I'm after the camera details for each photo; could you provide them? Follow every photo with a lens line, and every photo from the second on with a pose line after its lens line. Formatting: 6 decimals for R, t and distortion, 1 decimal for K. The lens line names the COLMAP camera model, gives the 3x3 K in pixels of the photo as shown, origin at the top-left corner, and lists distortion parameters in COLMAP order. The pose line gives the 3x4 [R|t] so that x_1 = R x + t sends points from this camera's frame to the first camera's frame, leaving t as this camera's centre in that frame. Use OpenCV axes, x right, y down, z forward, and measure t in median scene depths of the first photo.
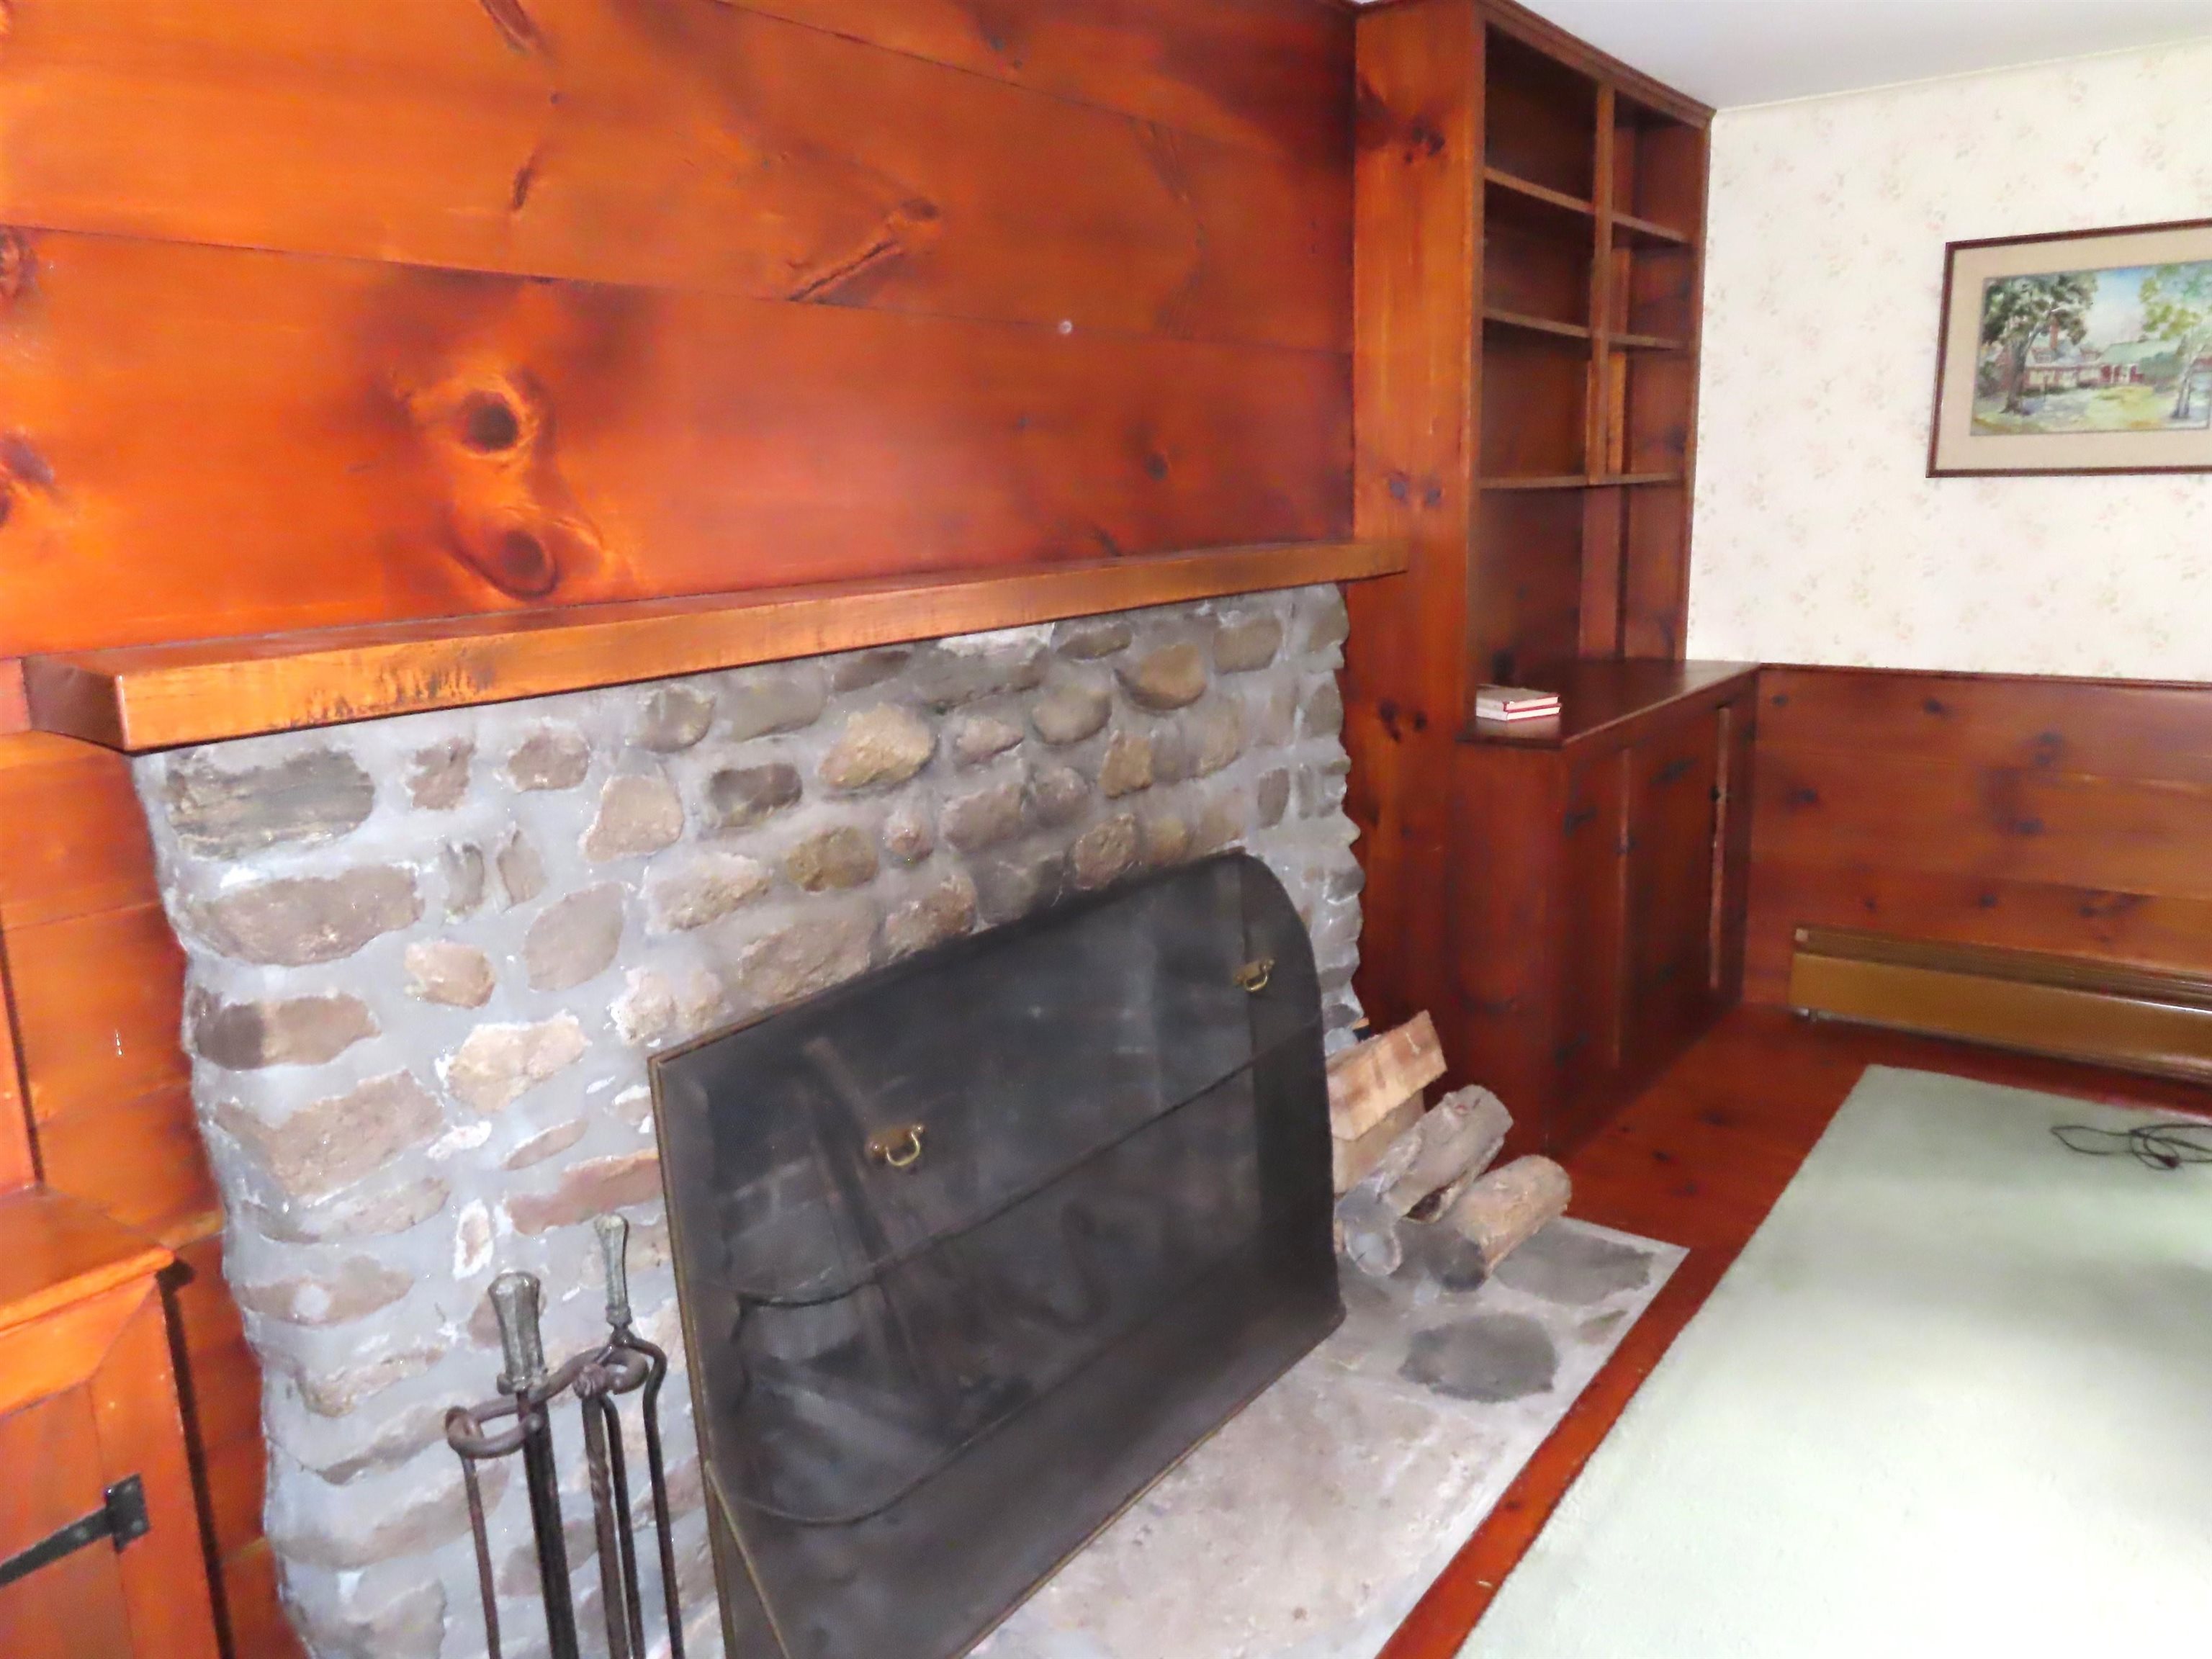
lens RADIAL K [[1582.3, 0, 1087.3], [0, 1582.3, 821.2], [0, 0, 1]] dist [-0.040382, 0.024417]
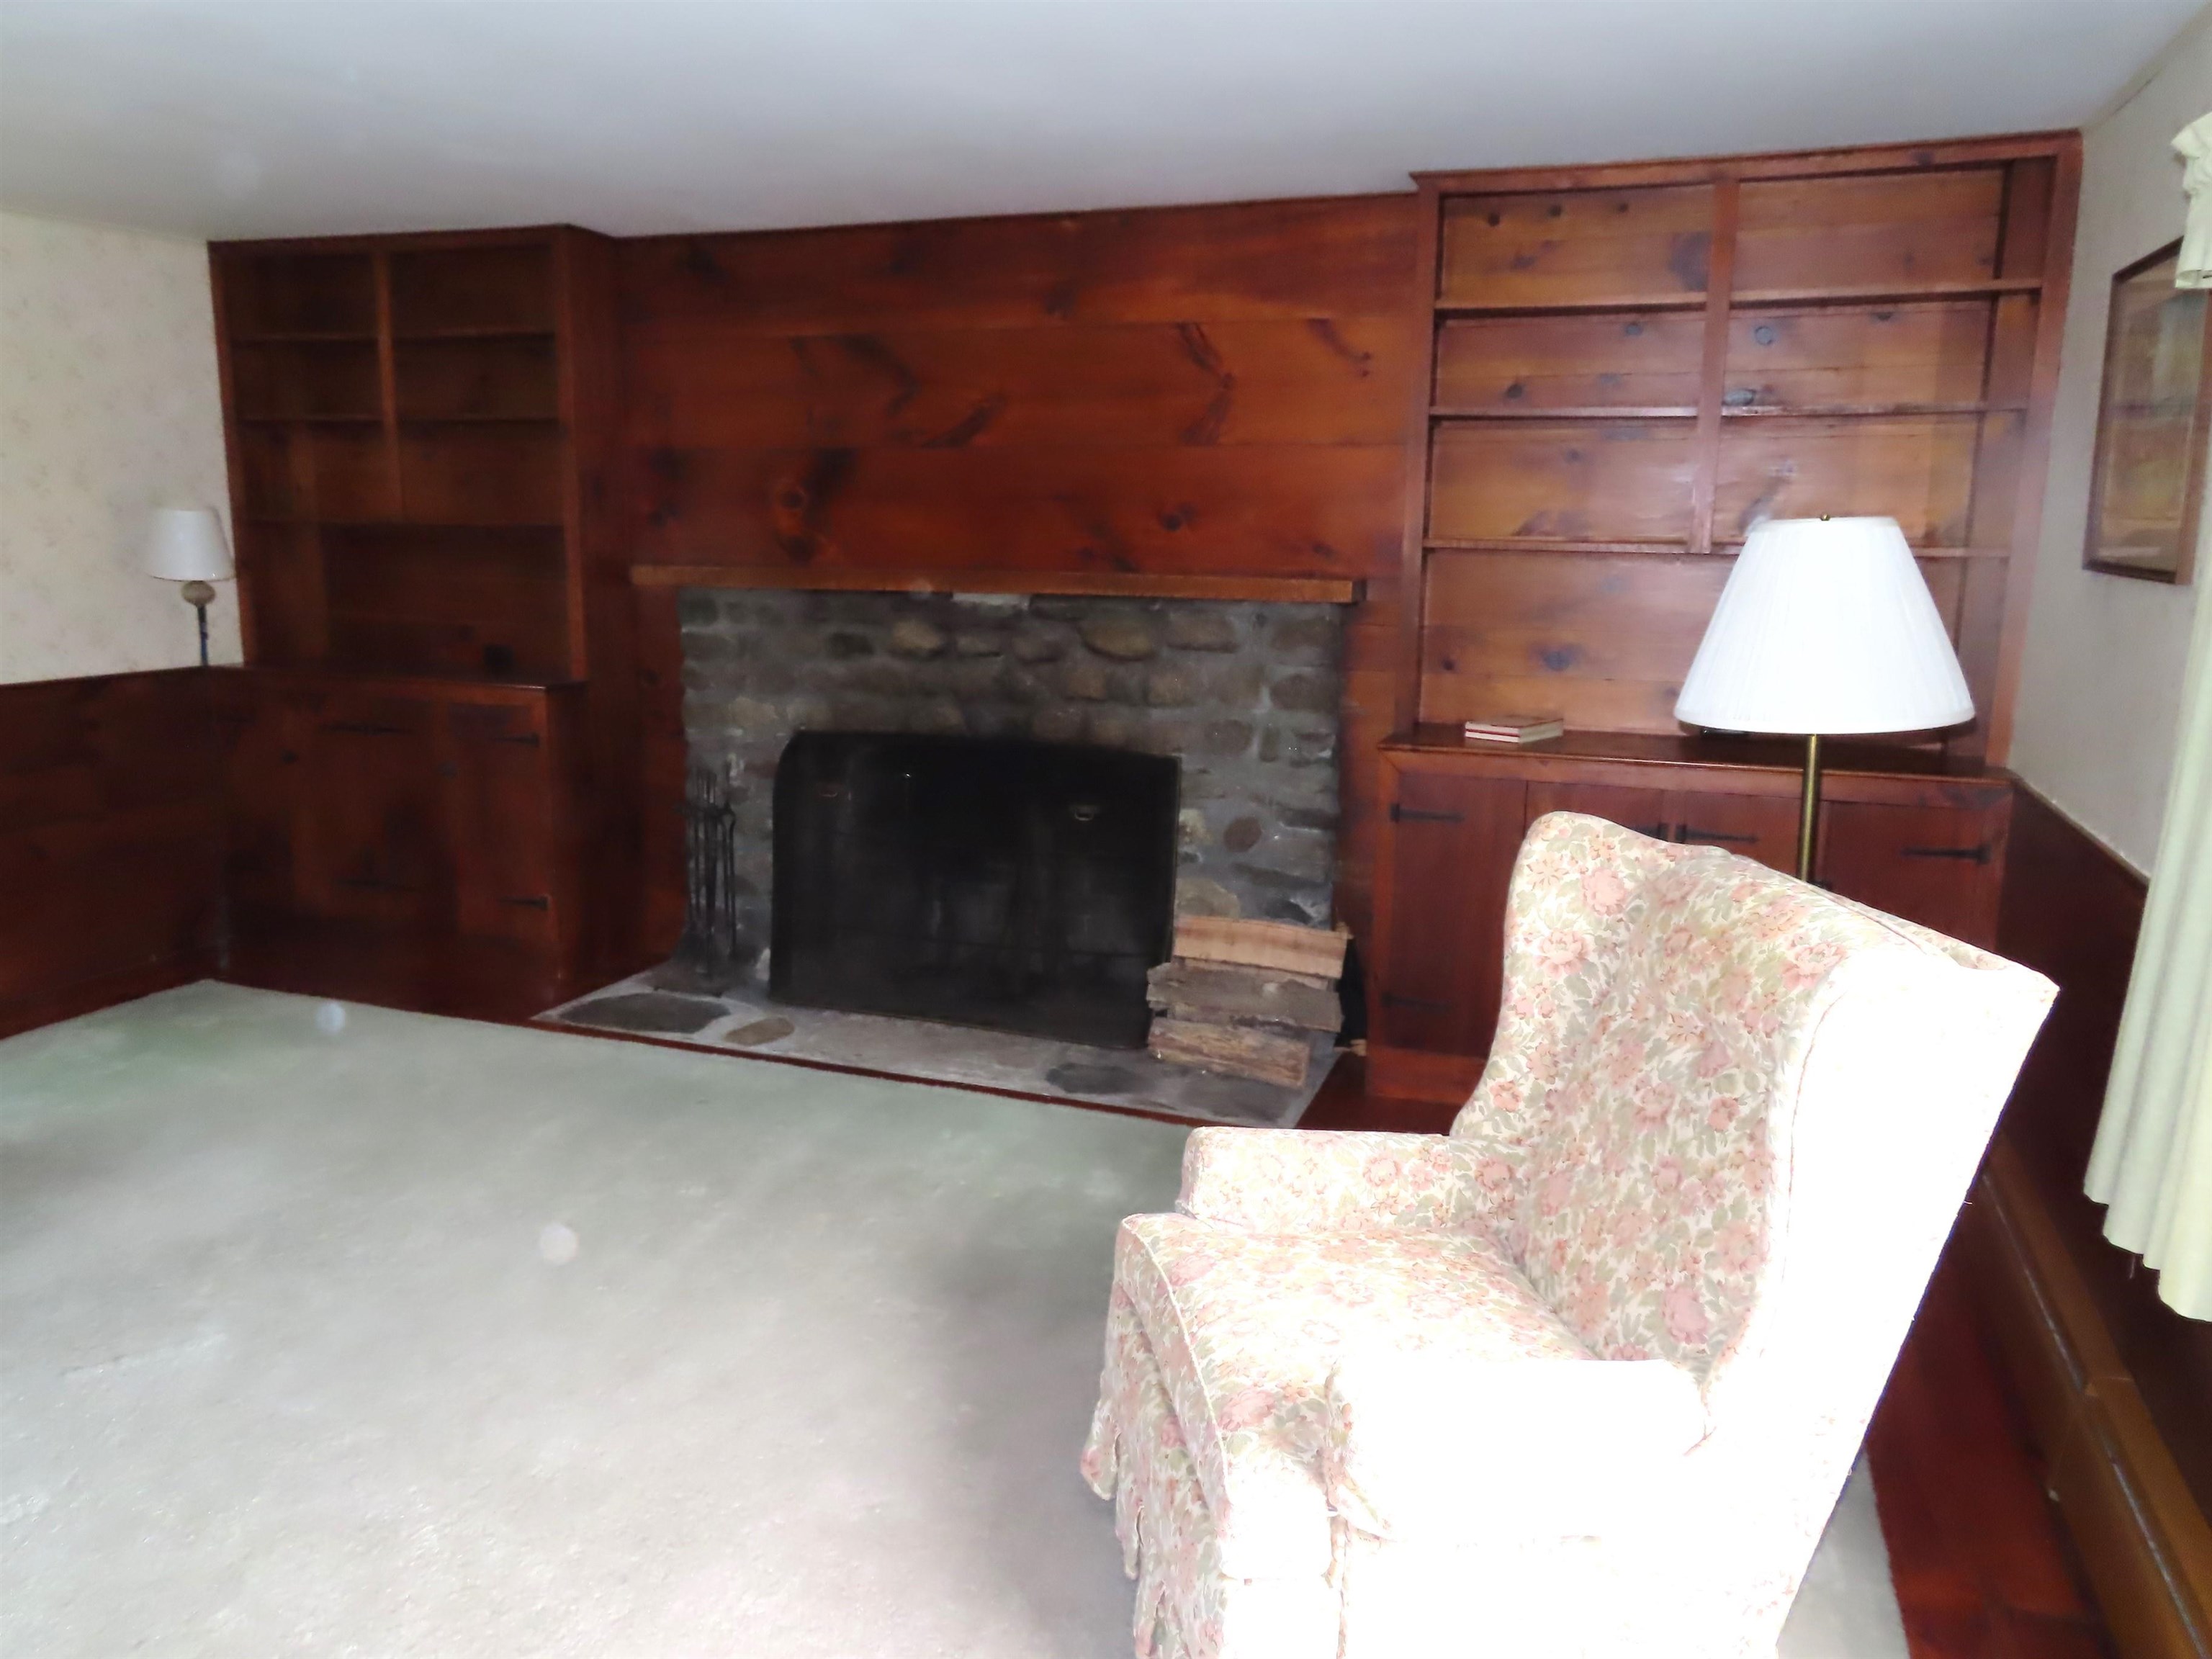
lens RADIAL K [[1582.3, 0, 1108.3], [0, 1582.3, 813.1], [0, 0, 1]] dist [-0.040382, 0.024417]
pose [[0.295796, 0.204915, -0.933014, 2.010938], [-0.219542, 0.965159, 0.142373, -0.180036], [0.929681, 0.162723, 0.330477, 0.513107]]
